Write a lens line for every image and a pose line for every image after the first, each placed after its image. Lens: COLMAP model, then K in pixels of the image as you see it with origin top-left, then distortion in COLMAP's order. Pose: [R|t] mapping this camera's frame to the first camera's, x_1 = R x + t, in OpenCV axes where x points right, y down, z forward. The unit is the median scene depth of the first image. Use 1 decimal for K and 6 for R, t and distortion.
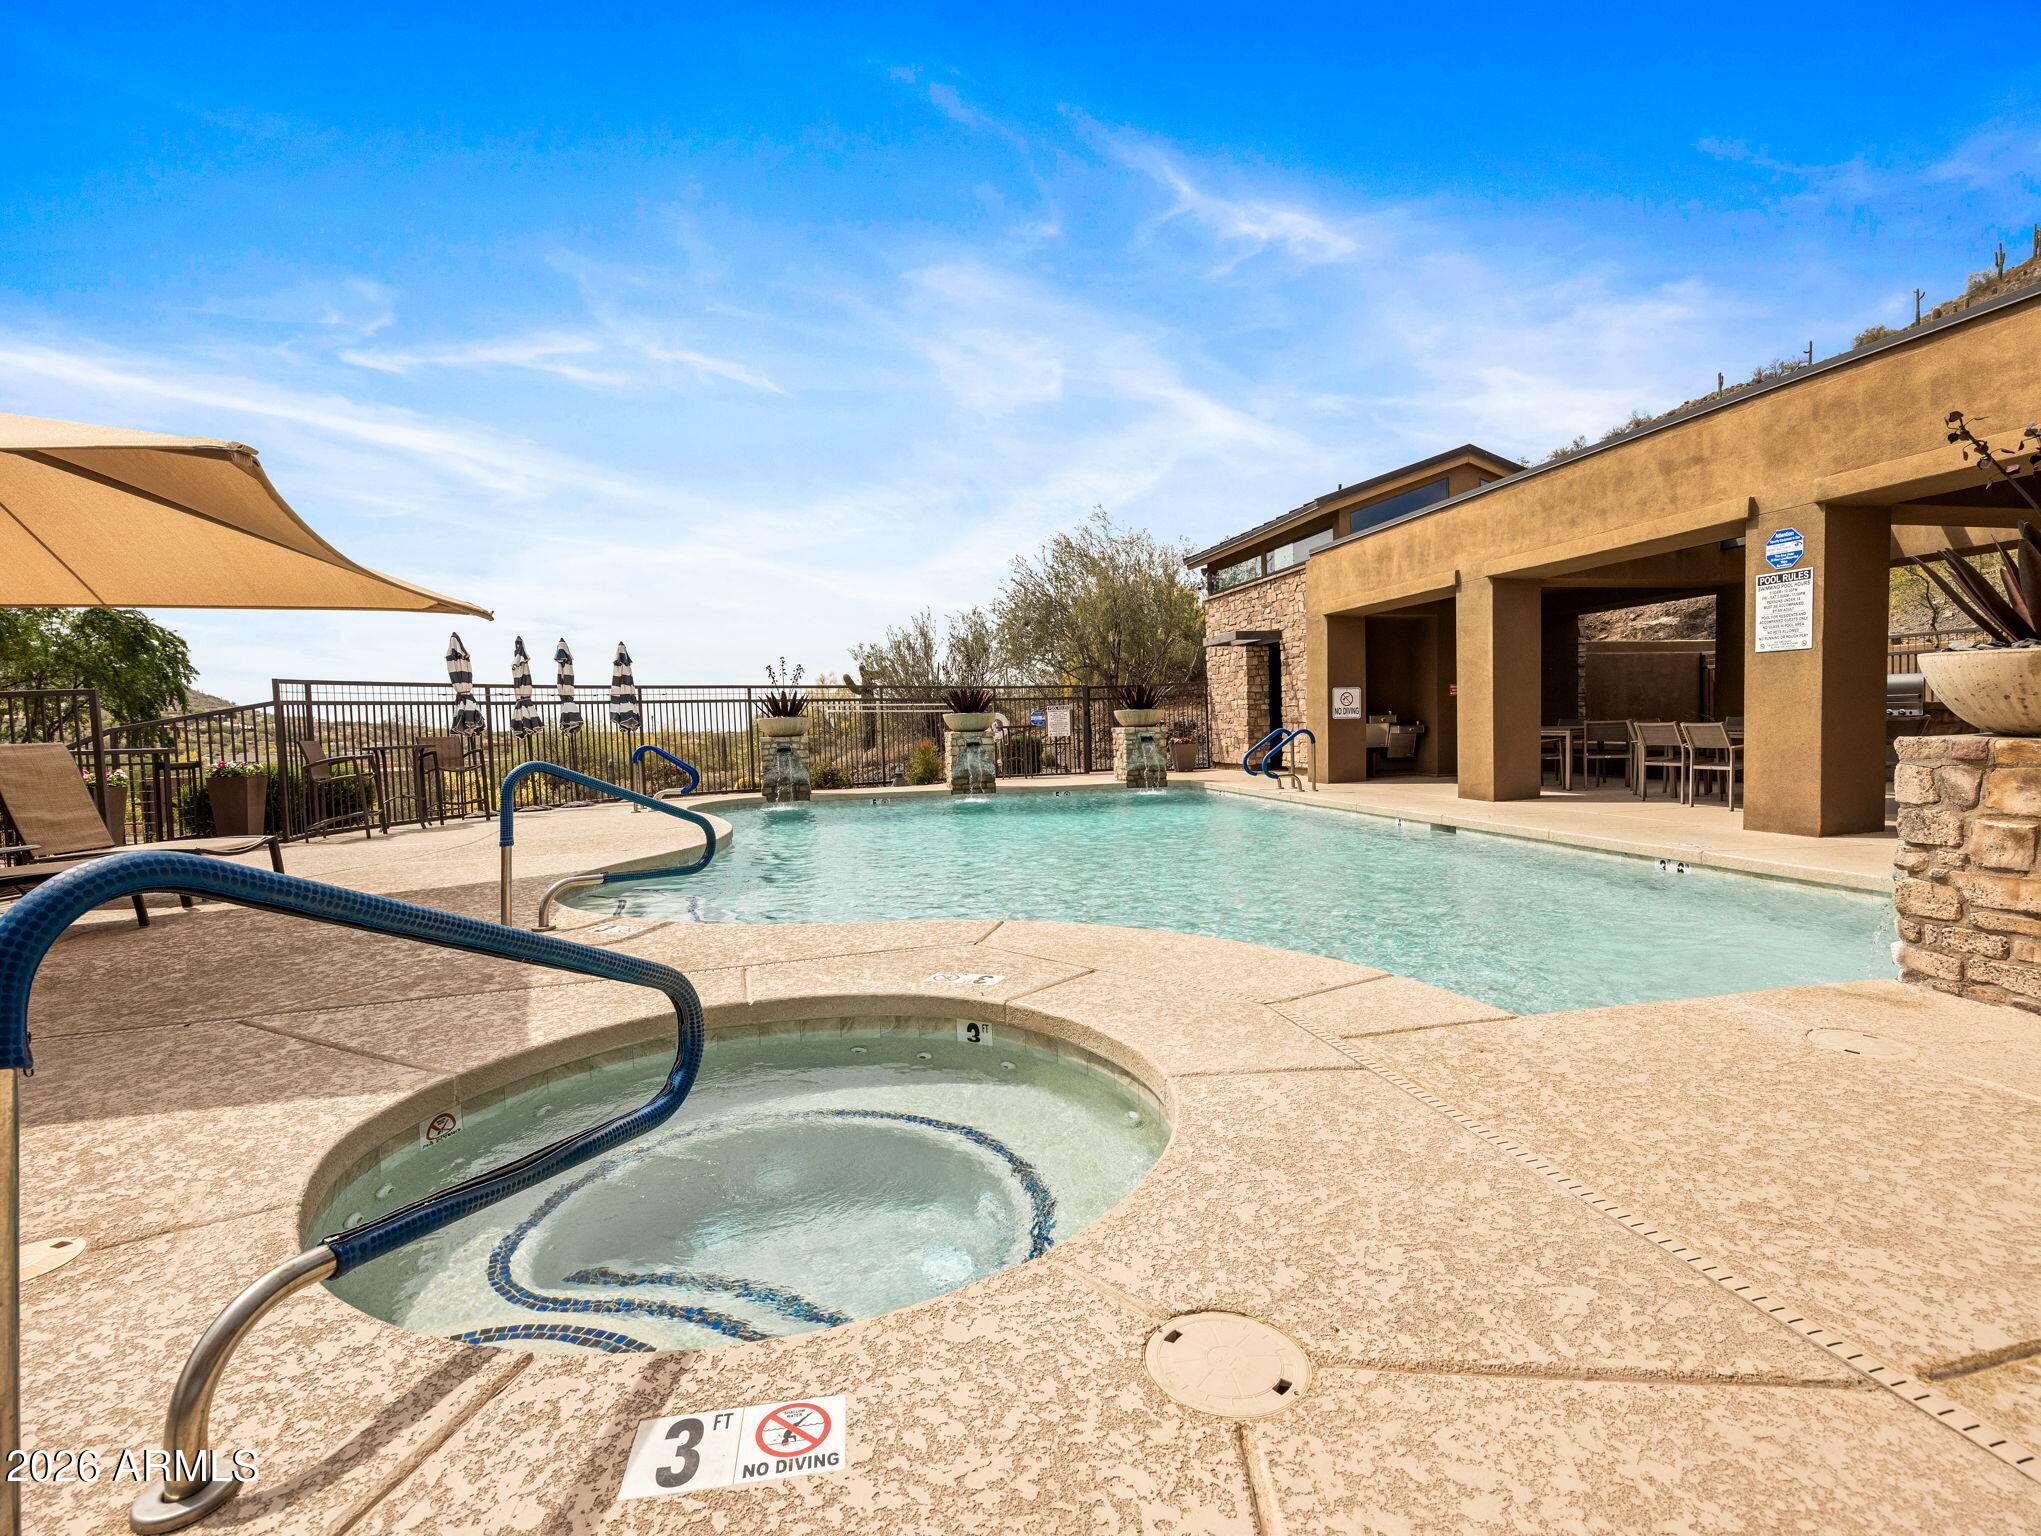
lens RADIAL K [[1048.4, 0, 1018.2], [0, 1048.4, 759.0], [0, 0, 1]] dist [-0.022751, 0.002783]
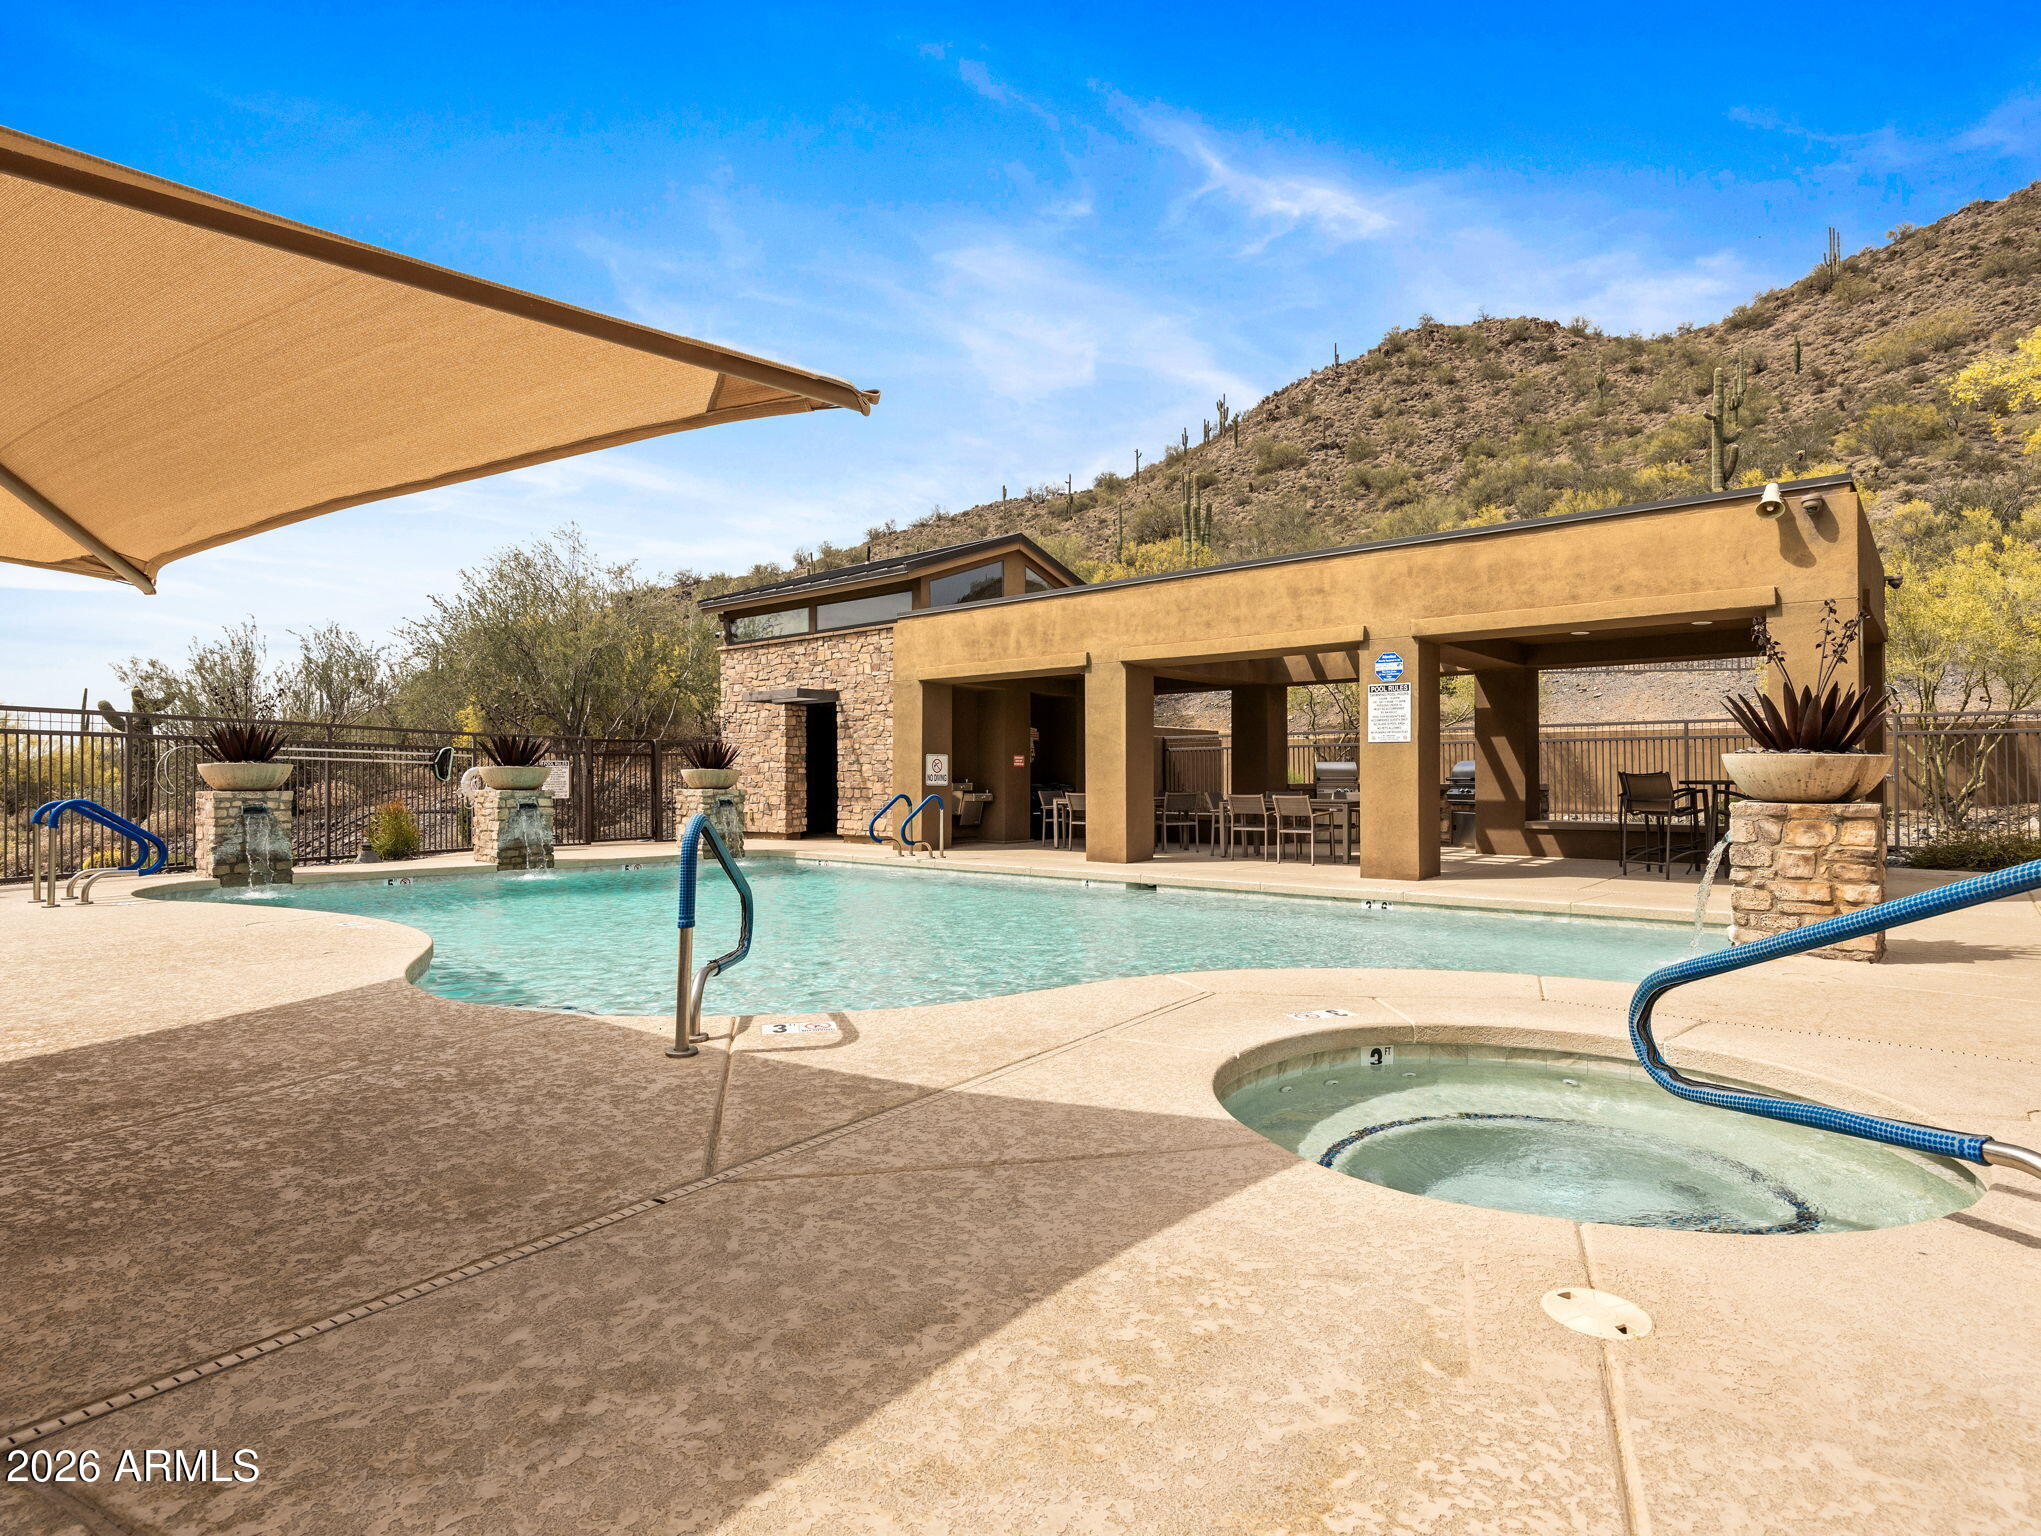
lens RADIAL K [[1165.5, 0, 1079.0], [0, 1165.5, 719.1], [0, 0, 1]] dist [-0.021736, 0.000258]
pose [[0.759550, 0.061335, 0.647551, -0.379021], [0.001731, 0.995350, -0.096308, 0.007232], [-0.650447, 0.074272, 0.755912, 0.082259]]
